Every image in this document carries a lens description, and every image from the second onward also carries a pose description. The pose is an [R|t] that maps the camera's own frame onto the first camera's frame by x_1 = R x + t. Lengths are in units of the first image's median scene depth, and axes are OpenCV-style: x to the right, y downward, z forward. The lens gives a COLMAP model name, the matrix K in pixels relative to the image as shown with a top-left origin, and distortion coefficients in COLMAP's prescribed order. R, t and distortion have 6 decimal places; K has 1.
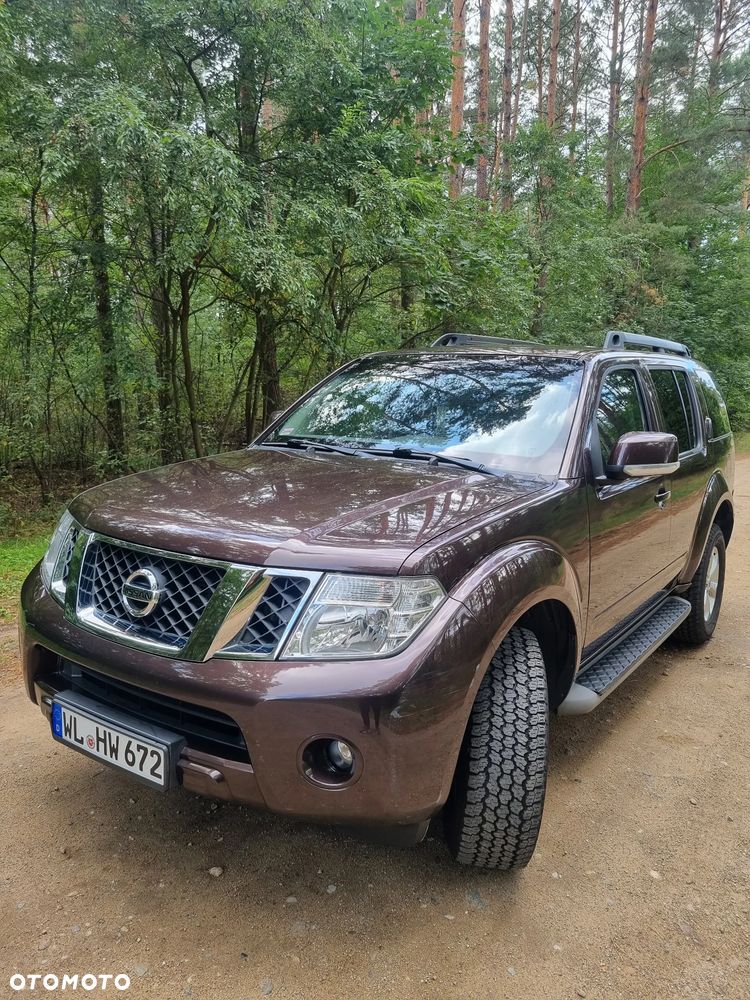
lens RADIAL K [[752.8, 0, 373.5], [0, 752.8, 505.4], [0, 0, 1]] dist [0.067501, -0.049694]
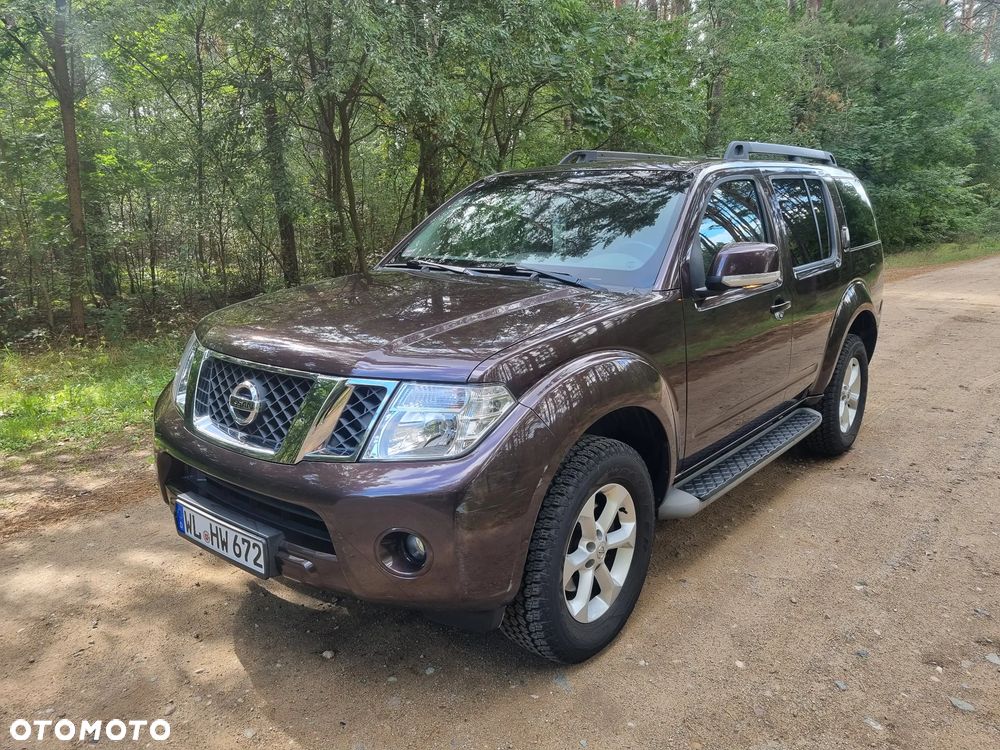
lens RADIAL K [[752.8, 0, 508.1], [0, 752.8, 374.8], [0, 0, 1]] dist [0.067501, -0.049694]
pose [[0.996339, -0.015714, -0.084039, 0.142056], [0.020601, 0.998127, 0.057608, 0.016614], [0.082976, -0.059129, 0.994796, -0.046073]]
